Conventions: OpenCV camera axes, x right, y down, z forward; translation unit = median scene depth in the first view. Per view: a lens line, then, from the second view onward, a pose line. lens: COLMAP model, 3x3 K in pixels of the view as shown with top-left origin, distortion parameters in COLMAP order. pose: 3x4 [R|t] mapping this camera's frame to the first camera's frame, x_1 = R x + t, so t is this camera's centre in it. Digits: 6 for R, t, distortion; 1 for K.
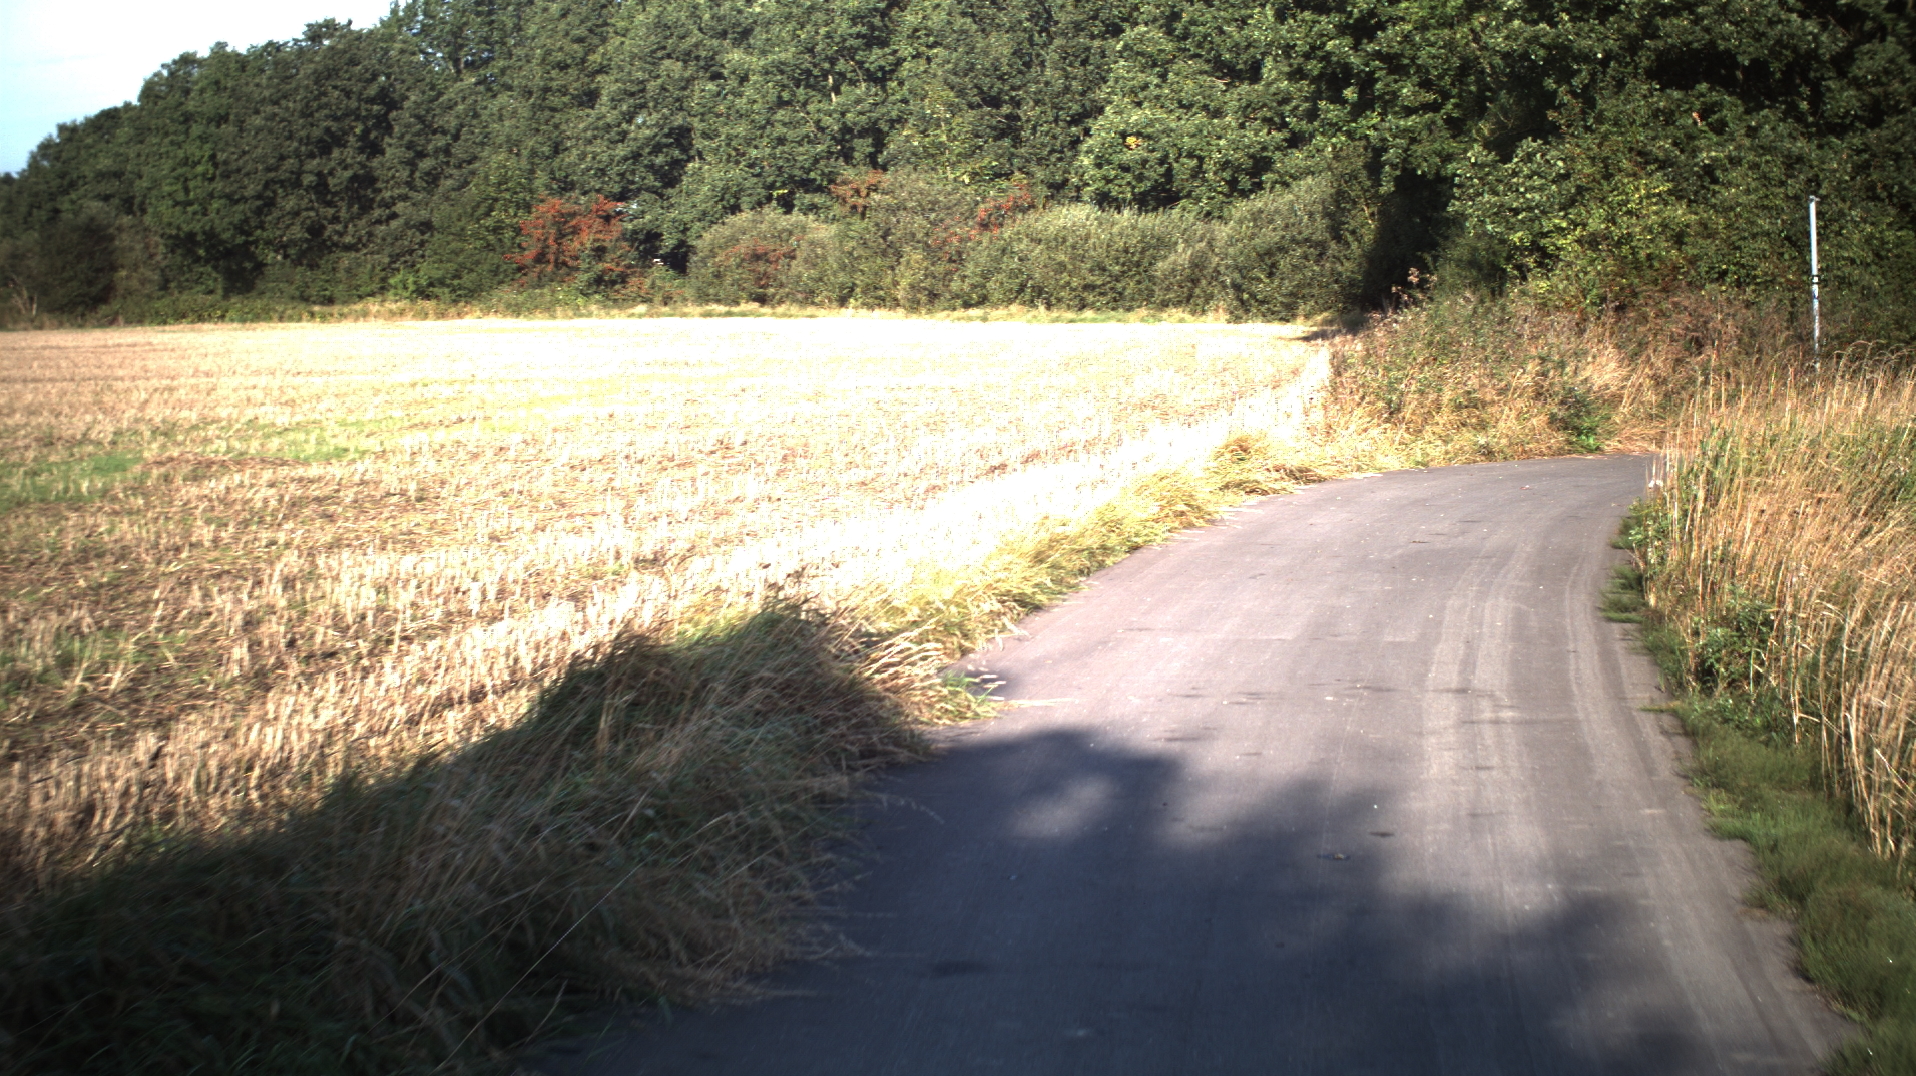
lens RADIAL K [[4567.1, 0, 958.0], [0, 4567.1, 538.0], [0, 0, 1]] dist [-0.364097, 1.089994]
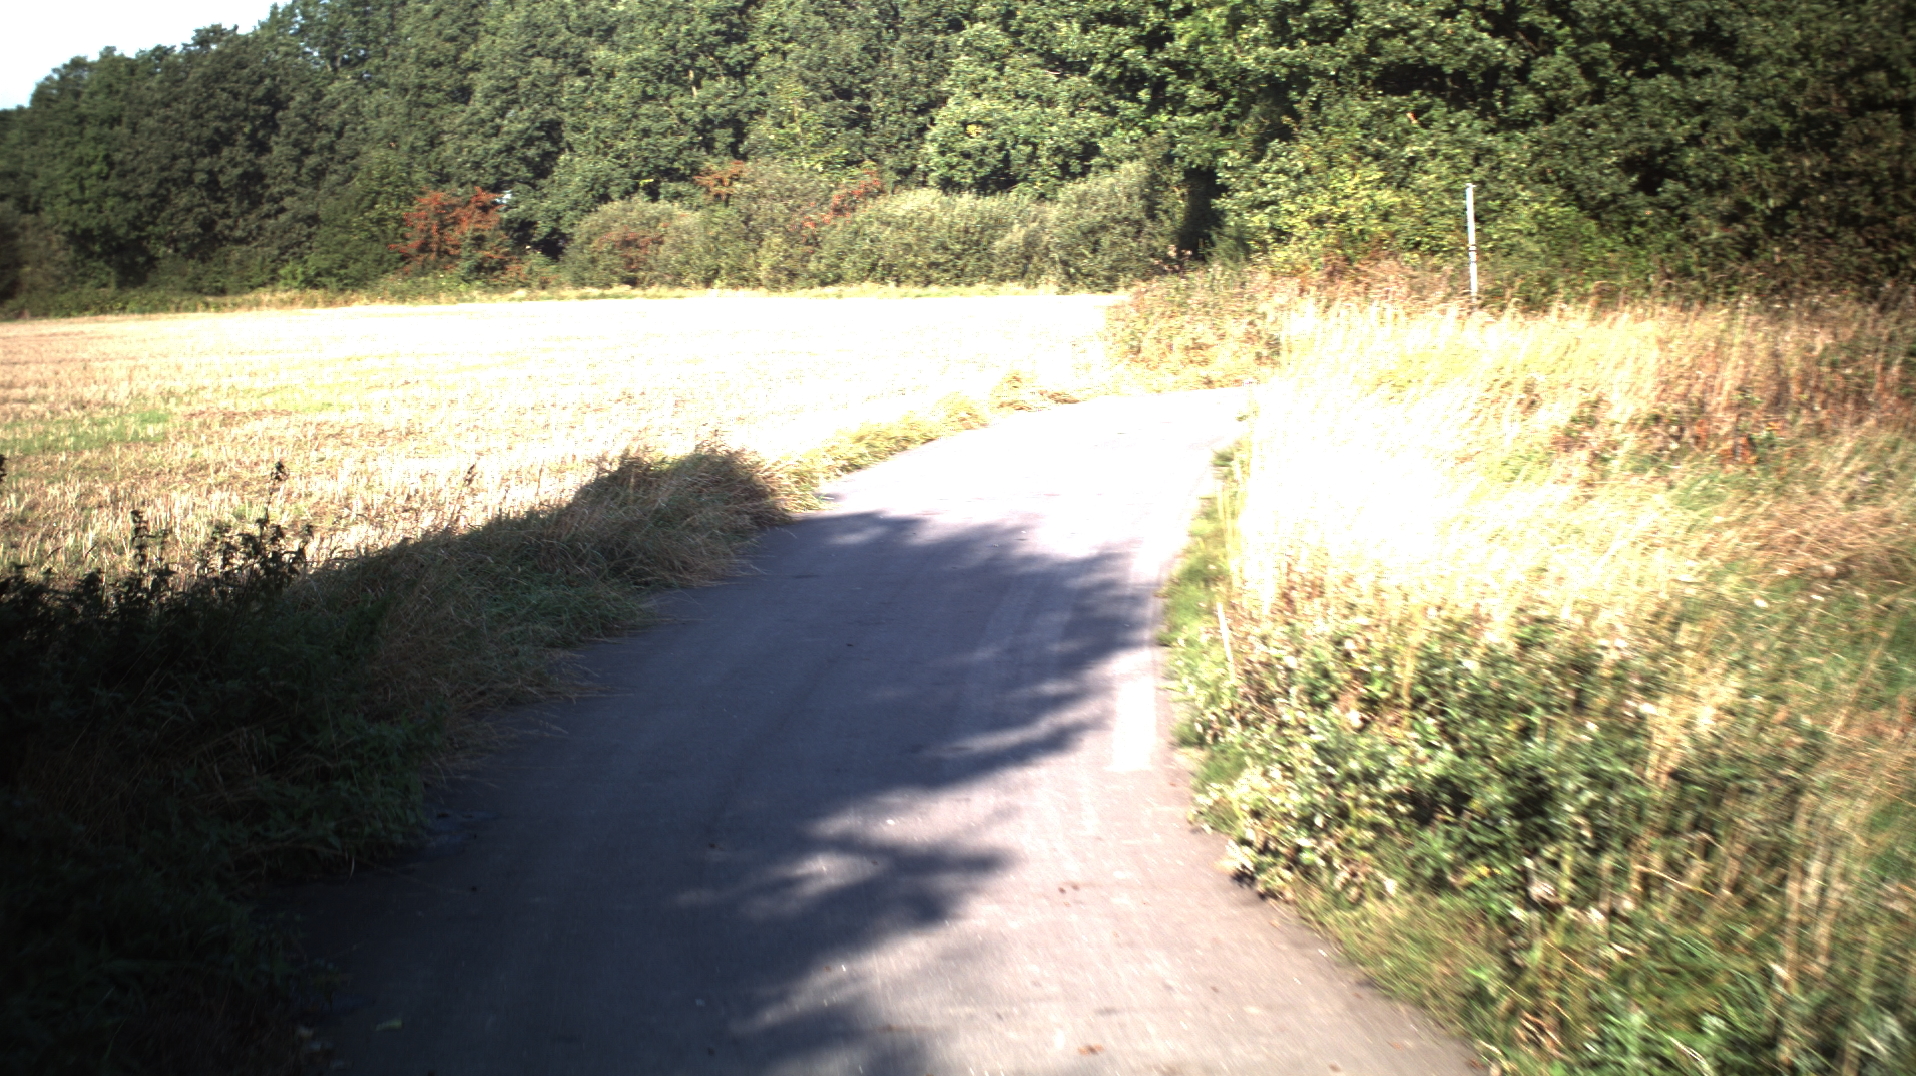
lens RADIAL K [[4567.1, 0, 958.0], [0, 4567.1, 538.0], [0, 0, 1]] dist [-0.364097, 1.089994]
pose [[0.999370, -0.019603, 0.029589, 0.000672], [0.019467, 0.999799, 0.004869, 0.005005], [-0.029678, -0.004290, 0.999550, -0.089444]]
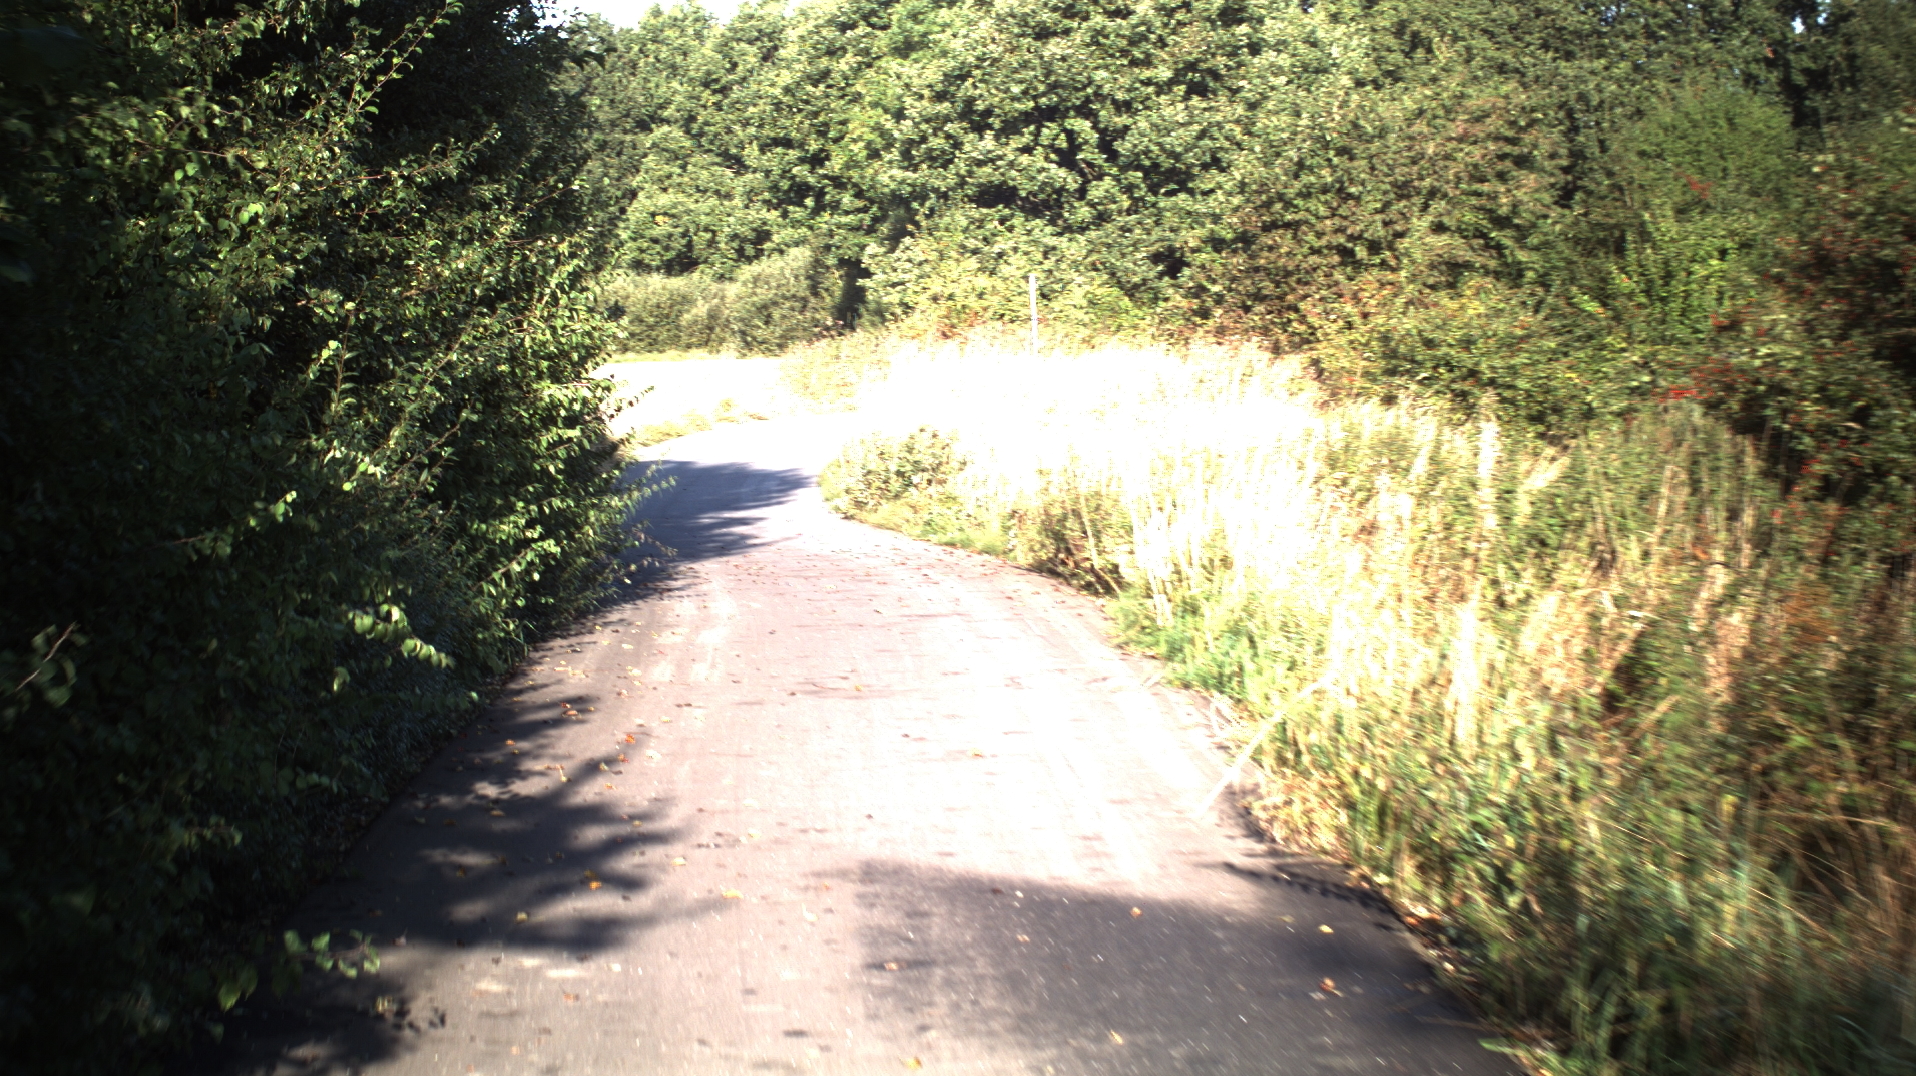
lens RADIAL K [[4608.1, 0, 958.0], [0, 4608.1, 538.0], [0, 0, 1]] dist [-0.393997, 0.331475]
pose [[0.994376, -0.025055, 0.102904, -0.012975], [0.026214, 0.999607, -0.009924, 0.016089], [-0.102614, 0.012566, 0.994642, -0.275996]]
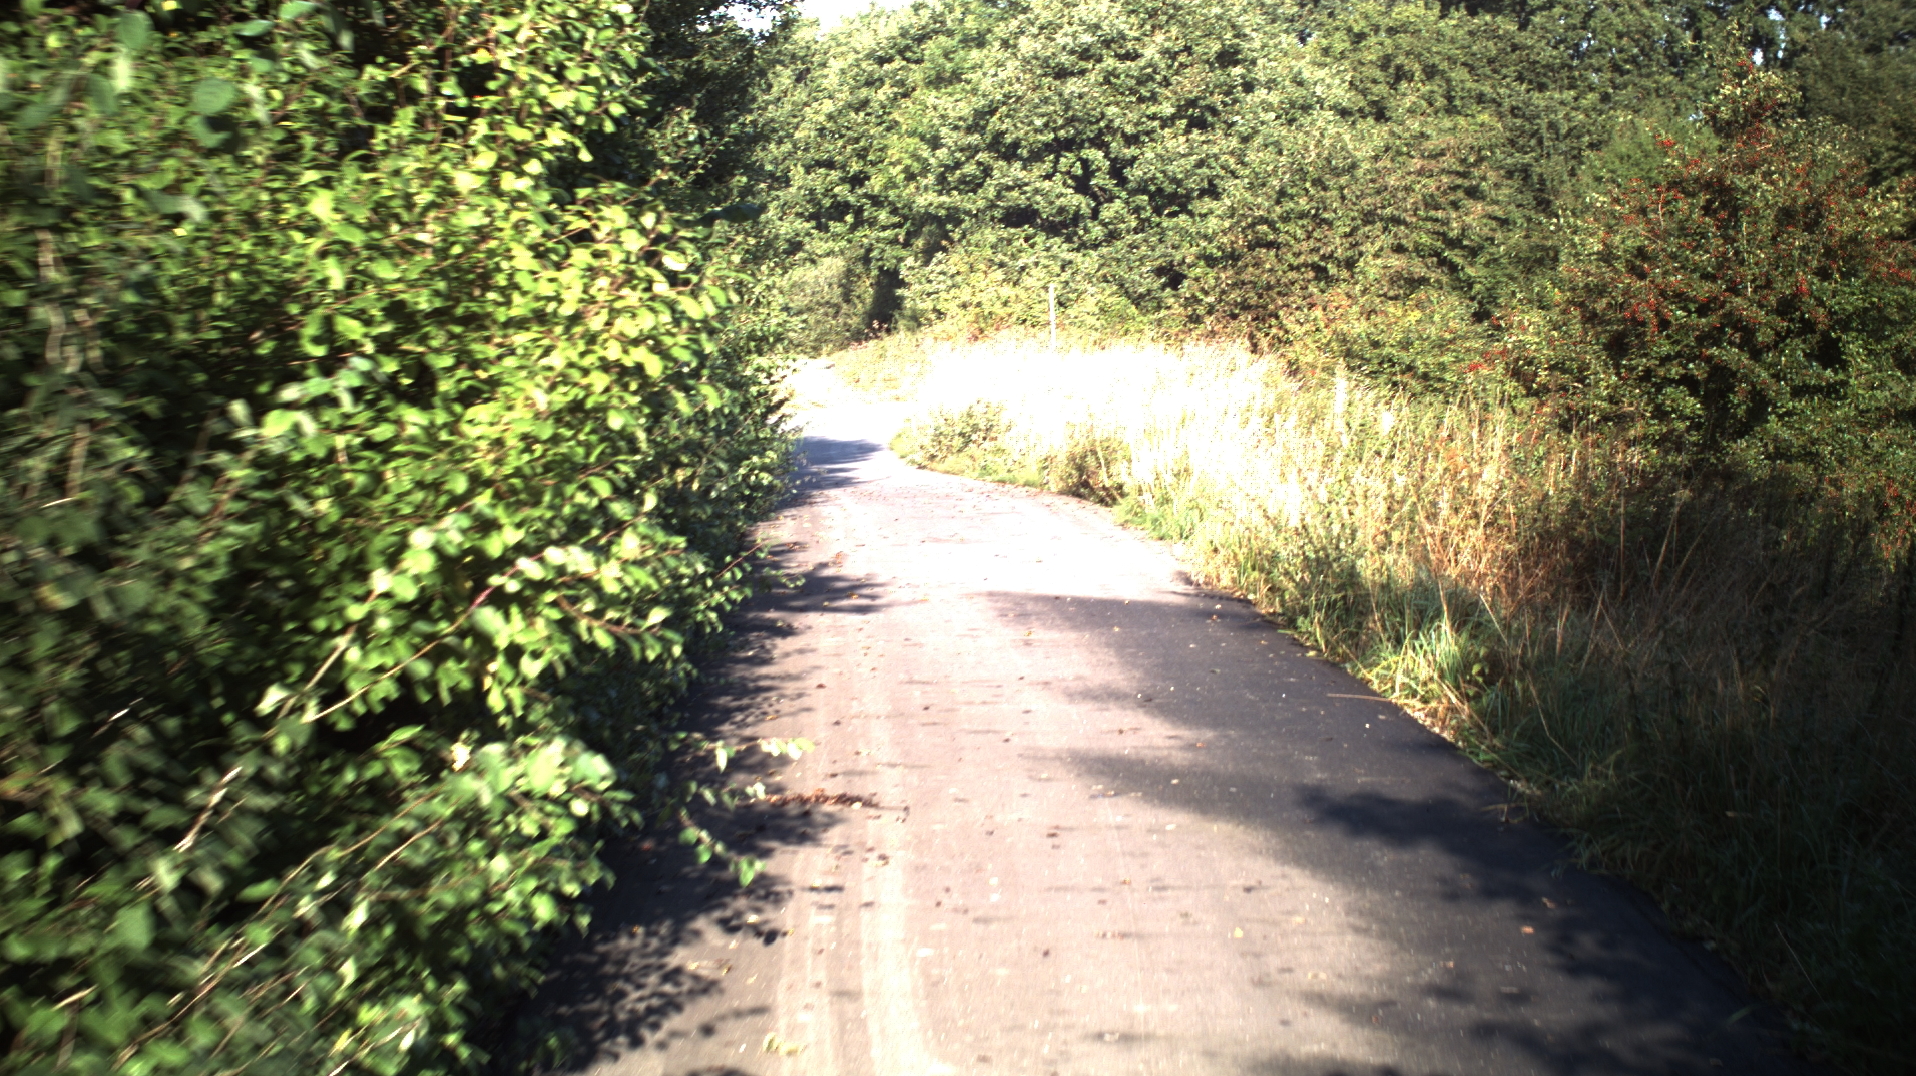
lens RADIAL K [[4648.7, 0, 958.0], [0, 4648.7, 538.0], [0, 0, 1]] dist [-0.419272, 0.199404]
pose [[0.994685, -0.017457, 0.101477, -0.026152], [0.018782, 0.999750, -0.012119, 0.022187], [-0.101240, 0.013961, 0.994764, -0.372456]]
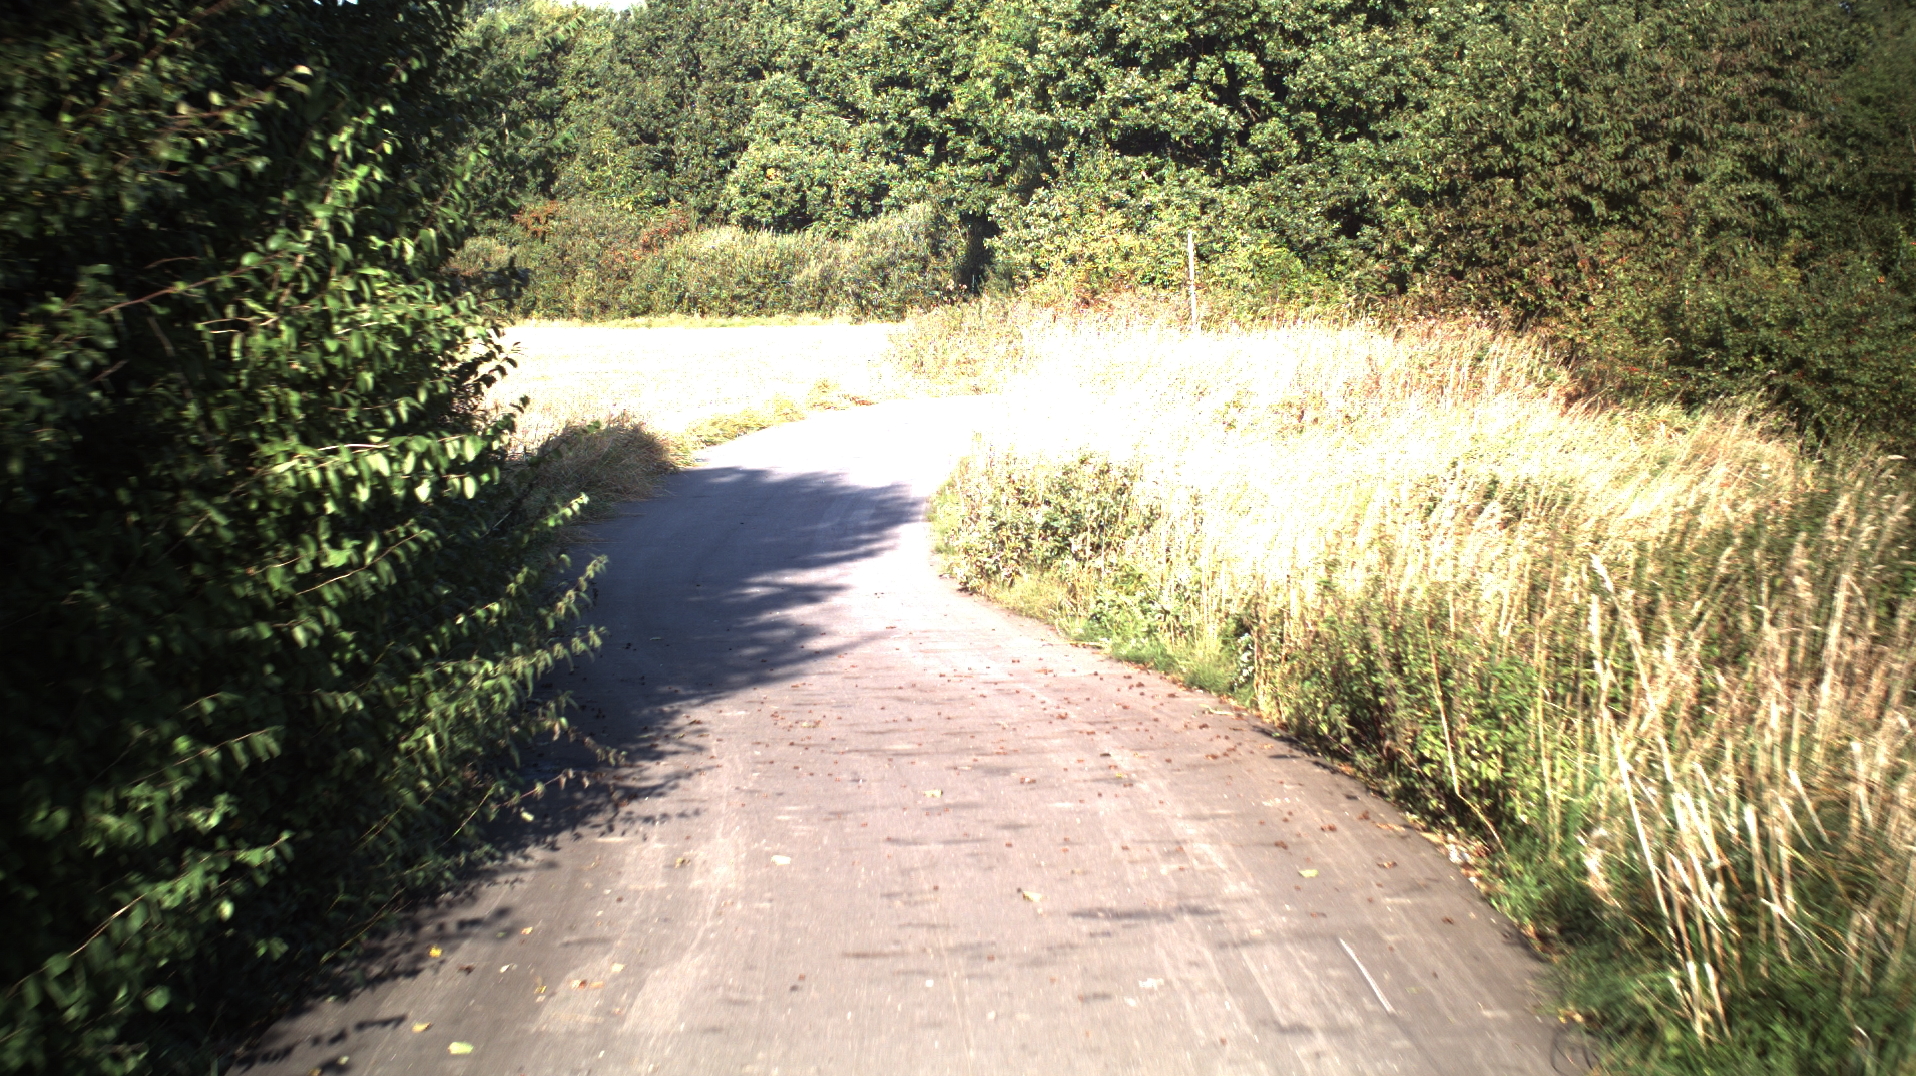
lens RADIAL K [[4567.1, 0, 958.0], [0, 4567.1, 538.0], [0, 0, 1]] dist [-0.364097, 1.089994]
pose [[0.996917, -0.019280, 0.076052, -0.005103], [0.019452, 0.999810, -0.001521, 0.010097], [-0.076008, 0.002996, 0.997103, -0.179523]]
